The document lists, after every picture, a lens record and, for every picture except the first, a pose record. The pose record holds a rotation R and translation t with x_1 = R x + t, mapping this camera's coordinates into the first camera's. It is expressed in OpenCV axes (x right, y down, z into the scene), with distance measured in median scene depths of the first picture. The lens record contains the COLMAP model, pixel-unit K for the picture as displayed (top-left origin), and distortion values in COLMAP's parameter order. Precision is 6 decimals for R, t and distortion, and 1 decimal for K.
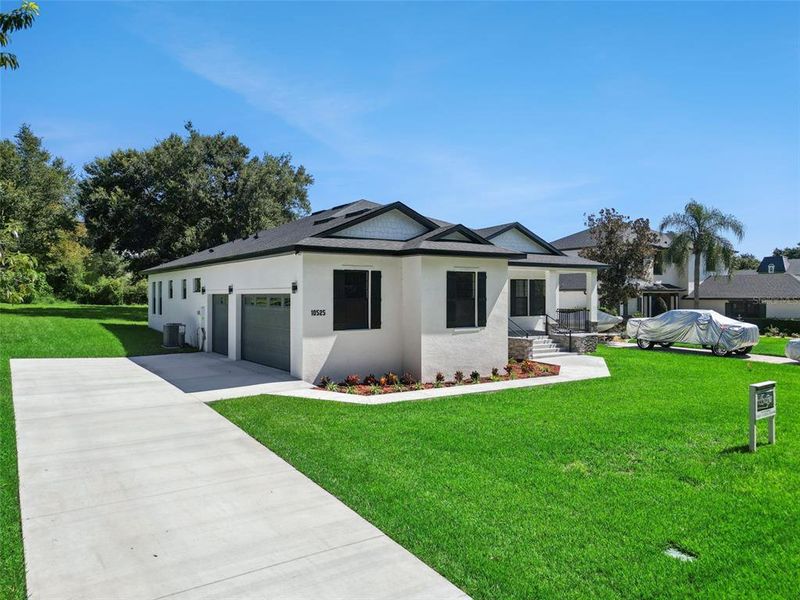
lens RADIAL K [[561.6, 0, 400.0], [0, 561.6, 300.0], [0, 0, 1]] dist [0.052279, -0.007194]
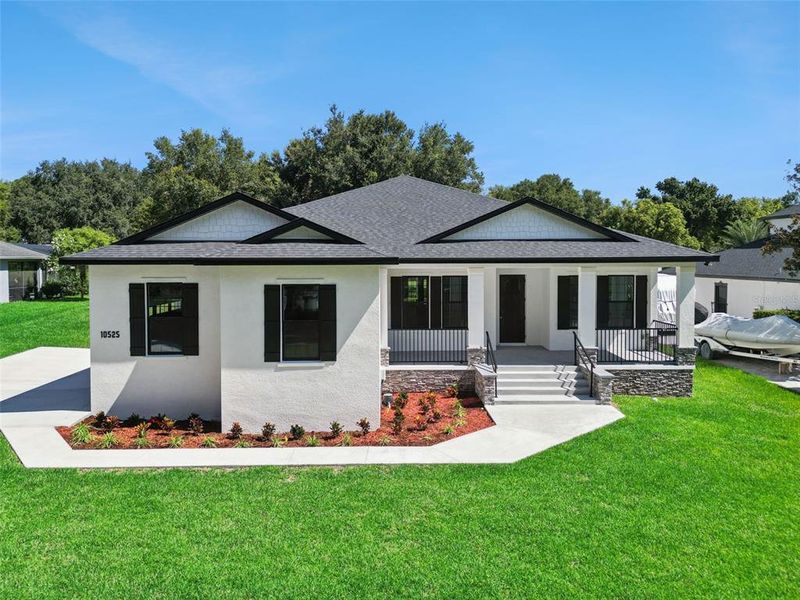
lens RADIAL K [[561.6, 0, 400.0], [0, 561.6, 300.0], [0, 0, 1]] dist [0.052279, -0.007194]
pose [[0.846851, 0.036838, -0.530552, 0.599832], [-0.004799, 0.998087, 0.061642, -0.074392], [0.531808, -0.049656, 0.845408, 0.454024]]
